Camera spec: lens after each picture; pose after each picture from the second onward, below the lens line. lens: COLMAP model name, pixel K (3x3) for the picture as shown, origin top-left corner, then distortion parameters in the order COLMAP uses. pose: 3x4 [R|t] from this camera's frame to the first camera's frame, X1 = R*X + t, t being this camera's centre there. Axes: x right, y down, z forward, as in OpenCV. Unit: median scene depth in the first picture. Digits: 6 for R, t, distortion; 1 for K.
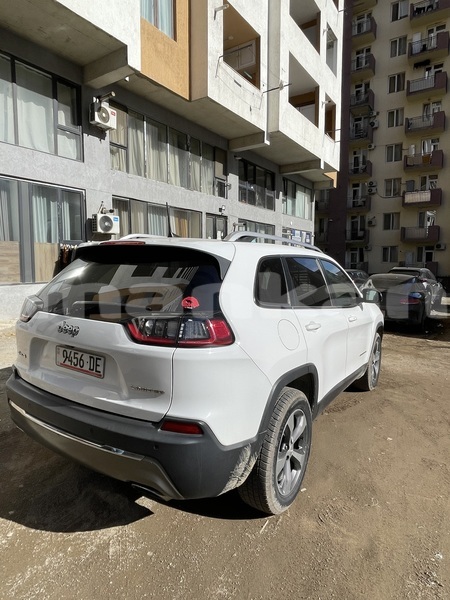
lens RADIAL K [[369.5, 0, 218.7], [0, 369.5, 300.5], [0, 0, 1]] dist [-0.016860, 0.006167]
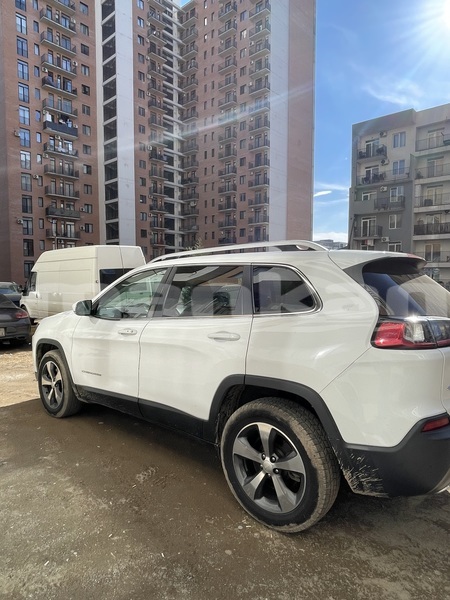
lens RADIAL K [[369.5, 0, 218.7], [0, 369.5, 300.5], [0, 0, 1]] dist [-0.016860, 0.006167]
pose [[0.164212, -0.063391, 0.984386, -0.167692], [0.097378, 0.994100, 0.047772, -0.015680], [-0.981607, 0.088013, 0.169416, 0.161261]]
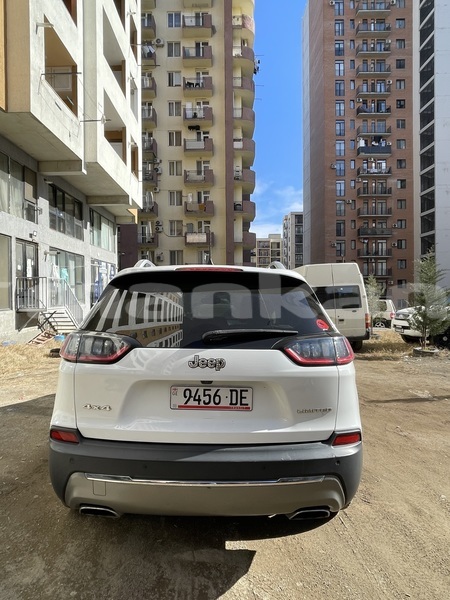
lens RADIAL K [[369.5, 0, 218.7], [0, 369.5, 300.5], [0, 0, 1]] dist [-0.016860, 0.006167]
pose [[0.839006, -0.011078, 0.544009, -0.087800], [0.058619, 0.995814, -0.070128, -0.000765], [-0.540955, 0.090727, 0.836144, 0.022709]]
